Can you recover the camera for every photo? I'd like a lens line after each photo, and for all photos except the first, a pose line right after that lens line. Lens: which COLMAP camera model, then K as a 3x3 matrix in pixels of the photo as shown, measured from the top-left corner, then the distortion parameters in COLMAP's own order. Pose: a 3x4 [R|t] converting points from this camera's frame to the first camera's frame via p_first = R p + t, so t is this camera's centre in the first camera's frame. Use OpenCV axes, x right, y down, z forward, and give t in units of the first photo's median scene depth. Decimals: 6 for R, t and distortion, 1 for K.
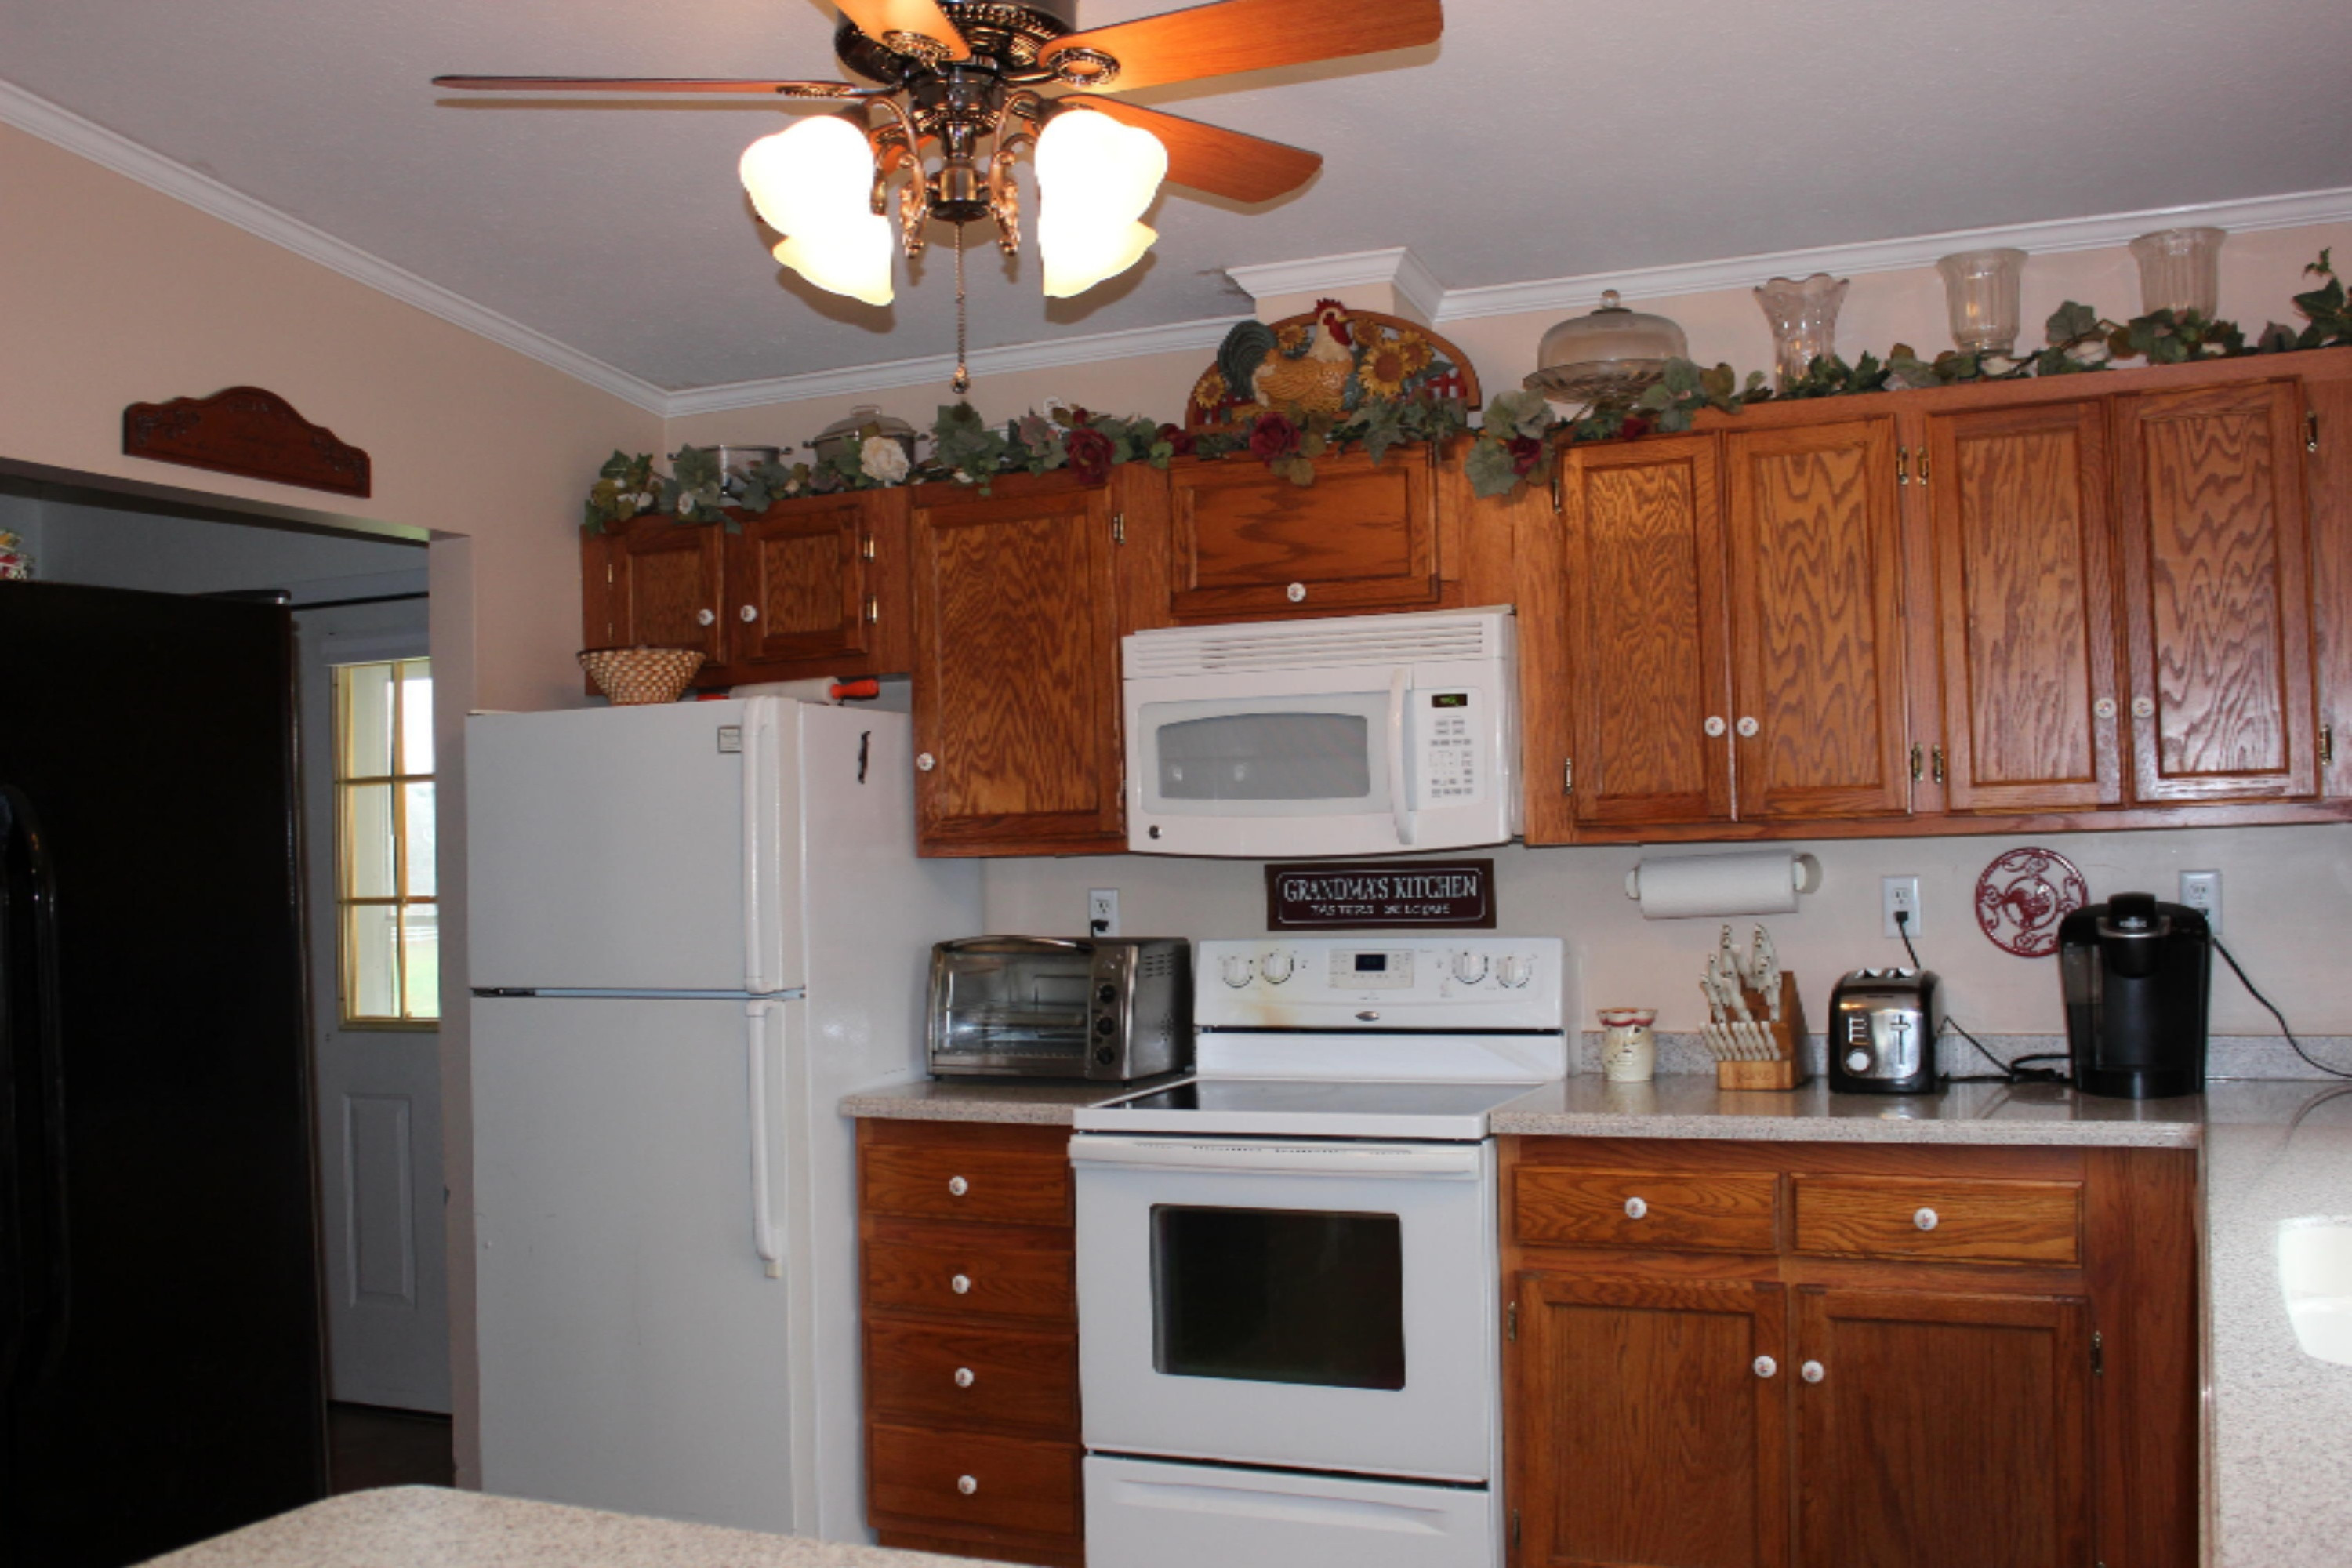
lens RADIAL K [[2266.6, 0, 1226.6], [0, 2266.6, 786.5], [0, 0, 1]] dist [-0.084444, 0.000000]
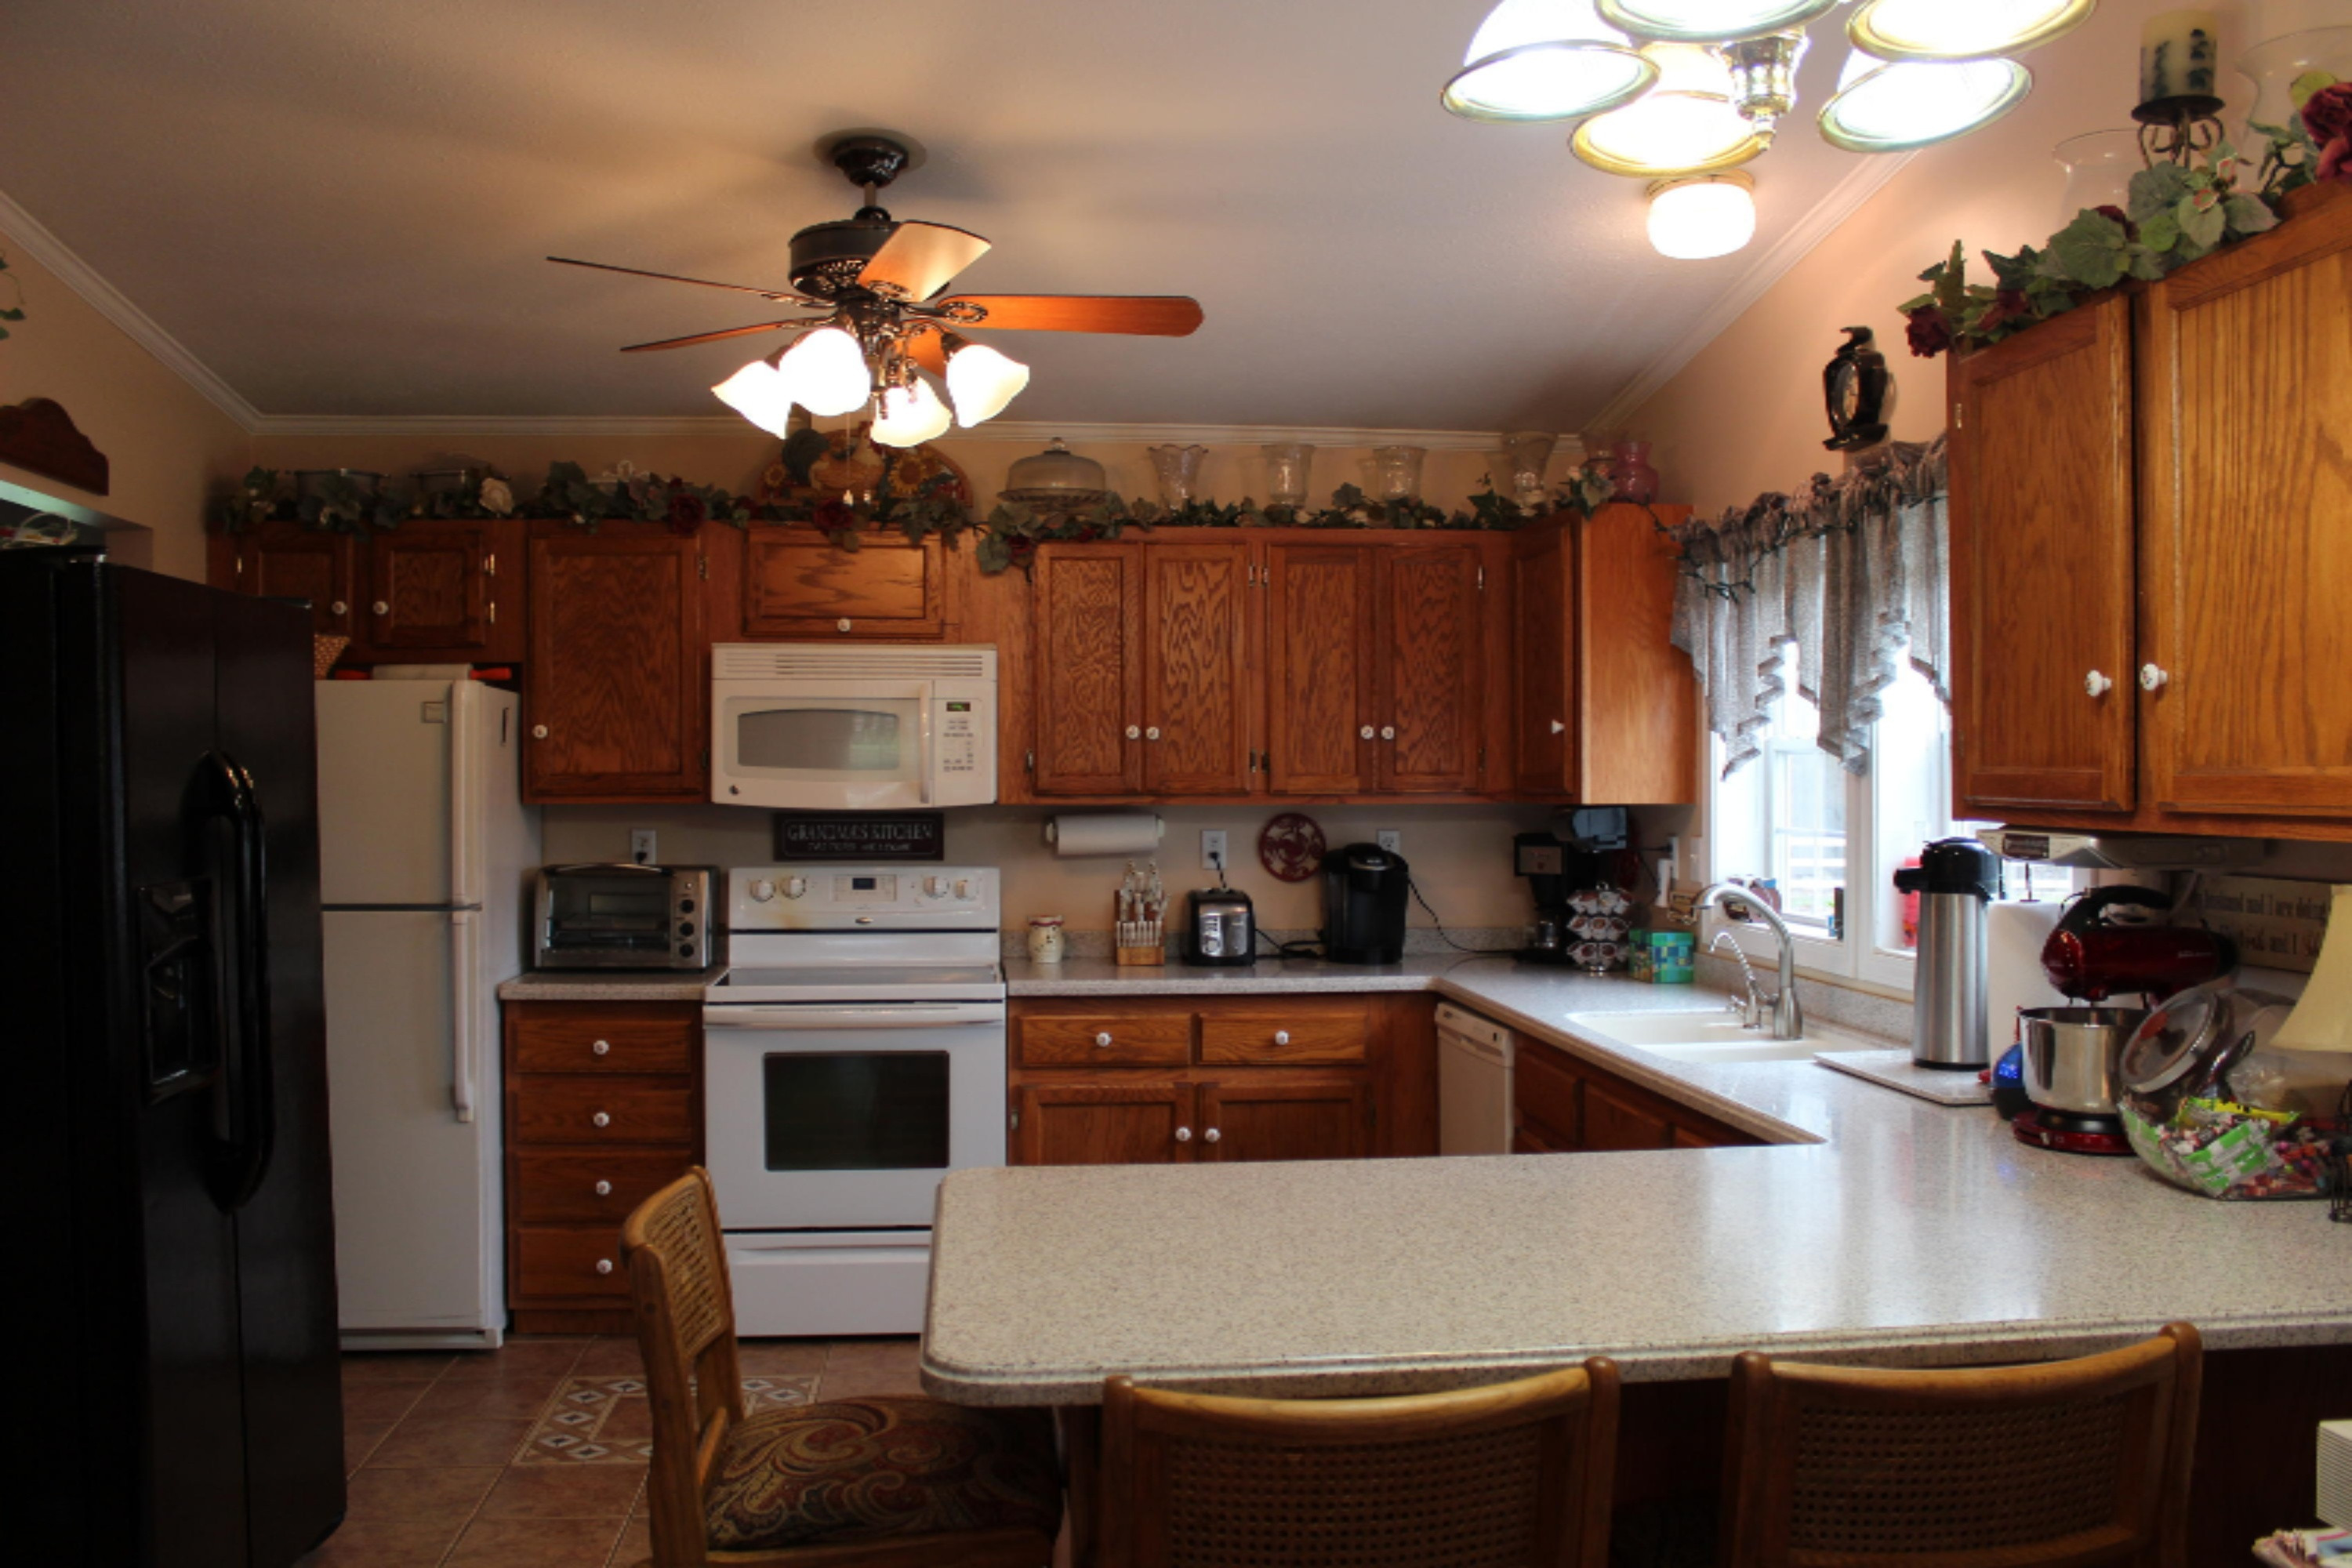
lens RADIAL K [[1942.3, 0, 1185.9], [0, 1942.3, 781.3], [0, 0, 1]] dist [-0.133515, 0.041325]
pose [[0.867400, 0.026057, 0.496929, -0.405828], [-0.035932, 0.999301, 0.010321, -0.007750], [-0.496313, -0.026807, 0.867730, -0.176298]]
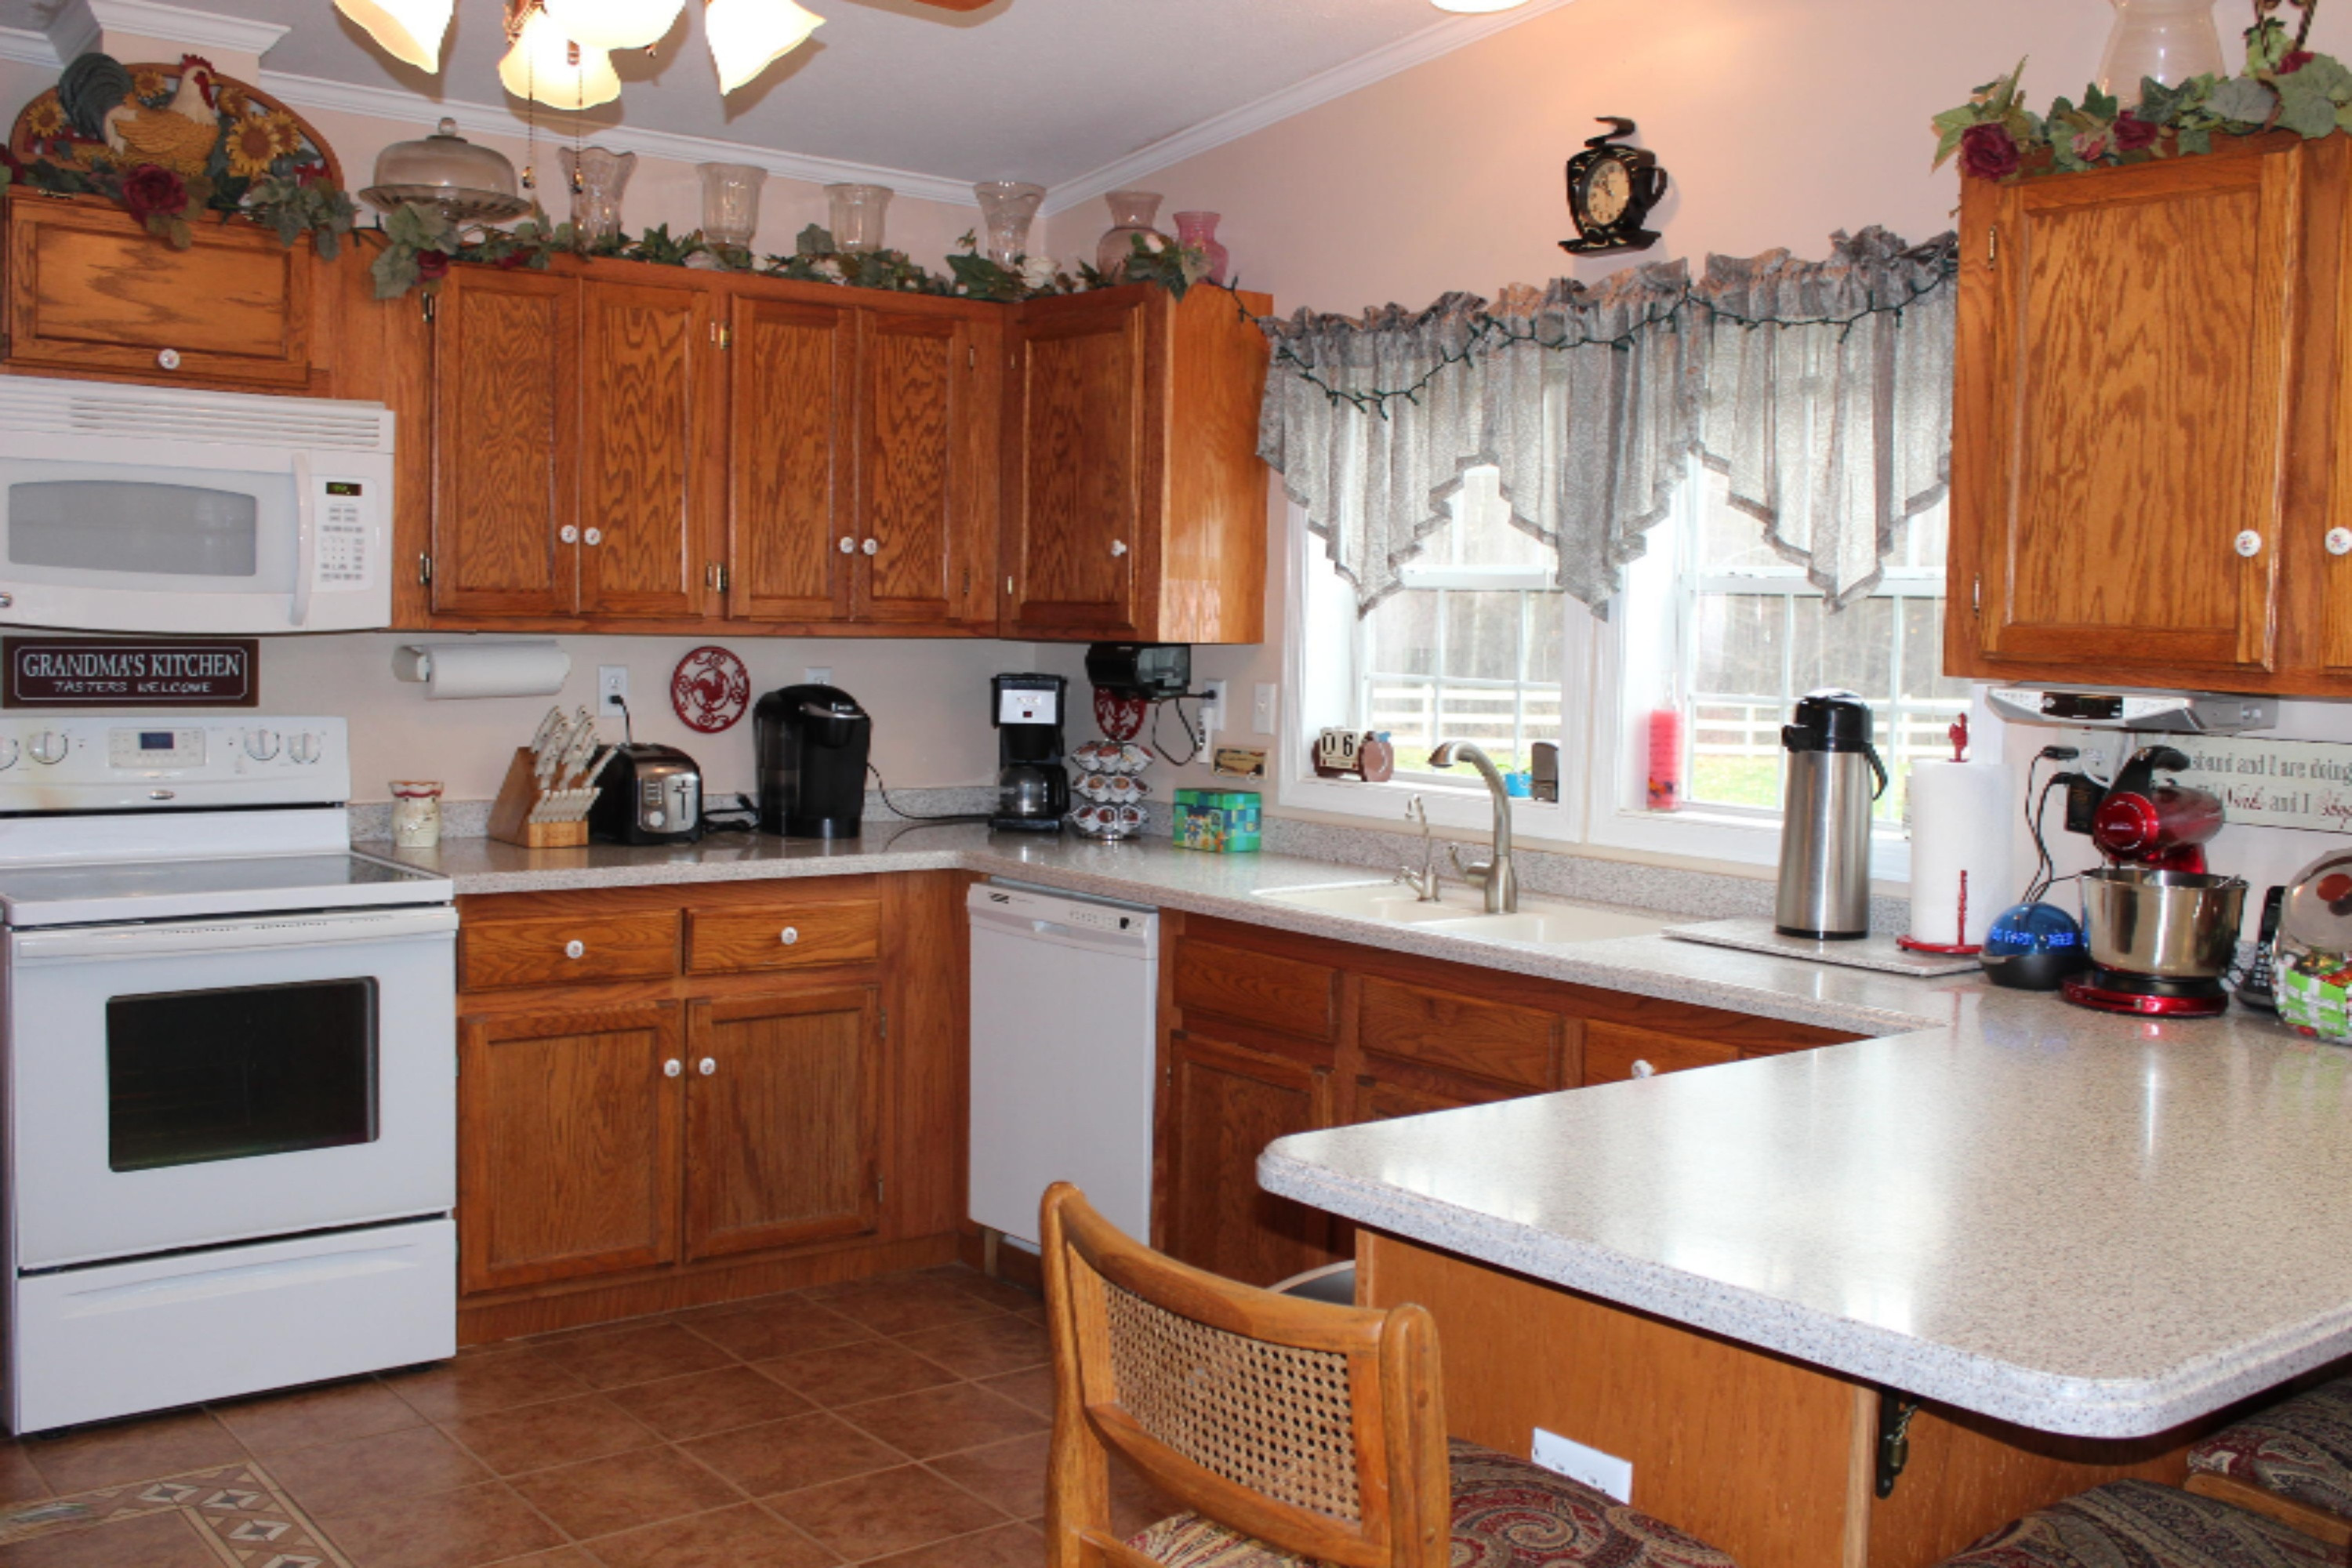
lens RADIAL K [[2266.6, 0, 1182.1], [0, 2266.6, 773.5], [0, 0, 1]] dist [-0.084444, 0.000000]
pose [[0.466699, -0.021237, 0.884161, -0.638580], [-0.061651, 0.996499, 0.056478, 0.010859], [-0.882265, -0.080867, 0.463755, 0.176705]]
